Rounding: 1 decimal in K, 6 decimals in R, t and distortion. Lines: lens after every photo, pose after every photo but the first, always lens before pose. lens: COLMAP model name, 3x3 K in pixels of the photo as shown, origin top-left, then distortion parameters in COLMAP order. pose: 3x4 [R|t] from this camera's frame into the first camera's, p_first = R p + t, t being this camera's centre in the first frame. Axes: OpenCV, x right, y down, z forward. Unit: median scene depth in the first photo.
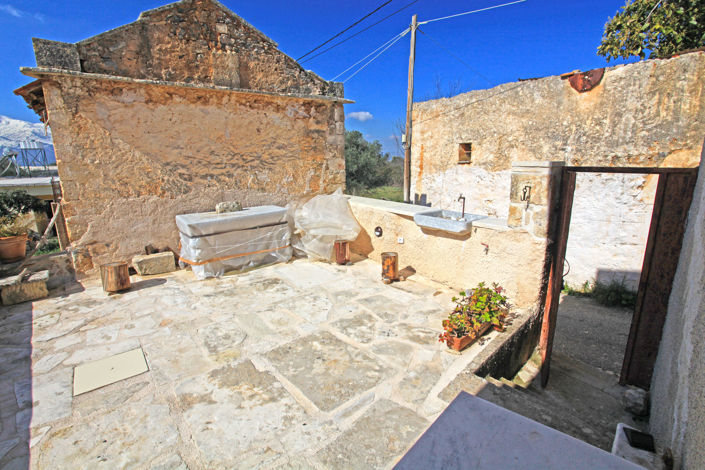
lens RADIAL K [[336.7, 0, 352.5], [0, 336.7, 235.0], [0, 0, 1]] dist [-0.076161, 0.029543]
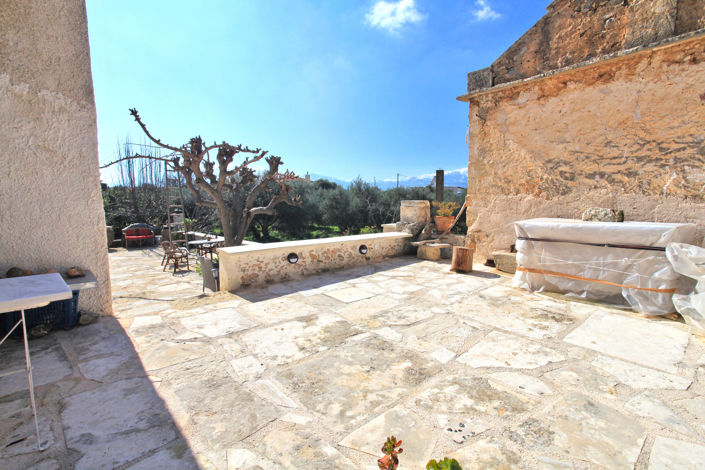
lens RADIAL K [[336.7, 0, 352.5], [0, 336.7, 235.0], [0, 0, 1]] dist [-0.076161, 0.029543]
pose [[-0.014085, 0.128131, -0.991657, 0.392713], [-0.210981, 0.969046, 0.128206, -0.020337], [0.977389, 0.211026, 0.013384, 0.525154]]
